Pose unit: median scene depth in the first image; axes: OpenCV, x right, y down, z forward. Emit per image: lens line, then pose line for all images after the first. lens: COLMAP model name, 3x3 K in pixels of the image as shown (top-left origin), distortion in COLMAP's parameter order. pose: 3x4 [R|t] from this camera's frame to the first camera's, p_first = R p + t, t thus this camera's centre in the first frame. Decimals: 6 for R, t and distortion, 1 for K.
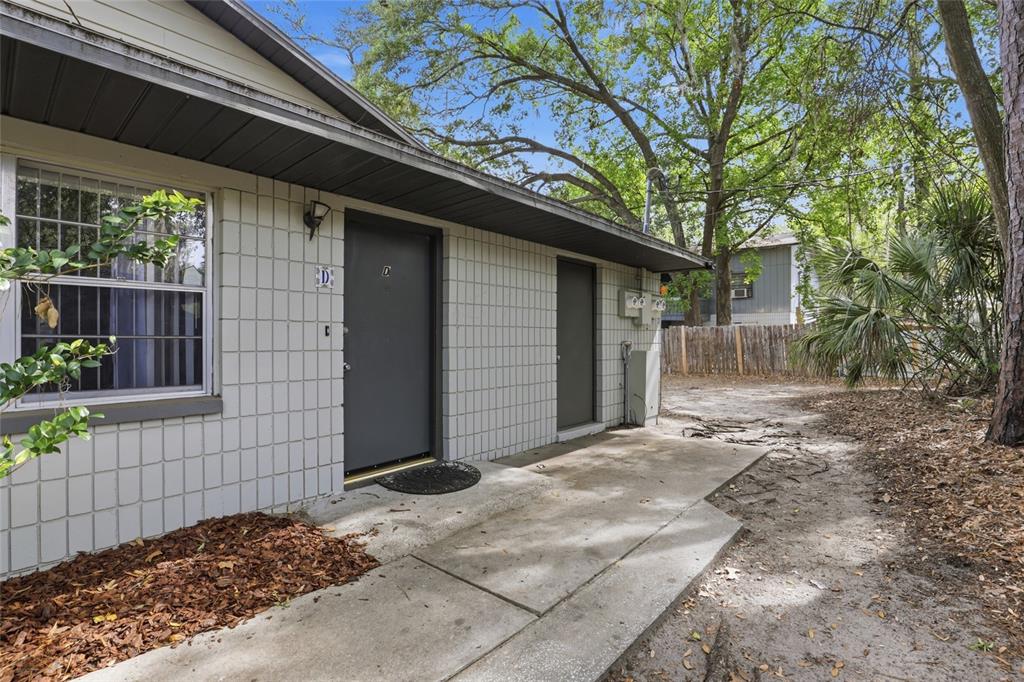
lens RADIAL K [[482.0, 0, 512.0], [0, 482.0, 341.0], [0, 0, 1]] dist [-0.023197, 0.000025]
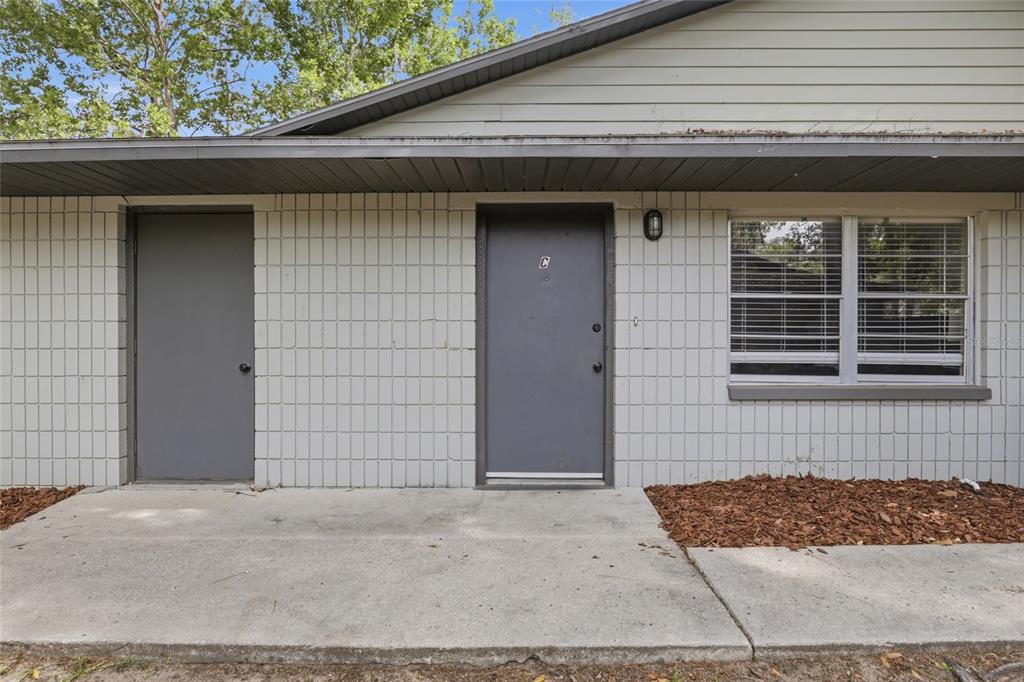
lens RADIAL K [[445.9, 0, 512.0], [0, 445.9, 341.0], [0, 0, 1]] dist [-0.000781, -0.000017]
pose [[0.641846, 0.004661, -0.766819, 1.005894], [-0.000245, 0.999983, 0.005873, -0.004379], [0.766833, -0.003582, 0.641837, 1.159001]]
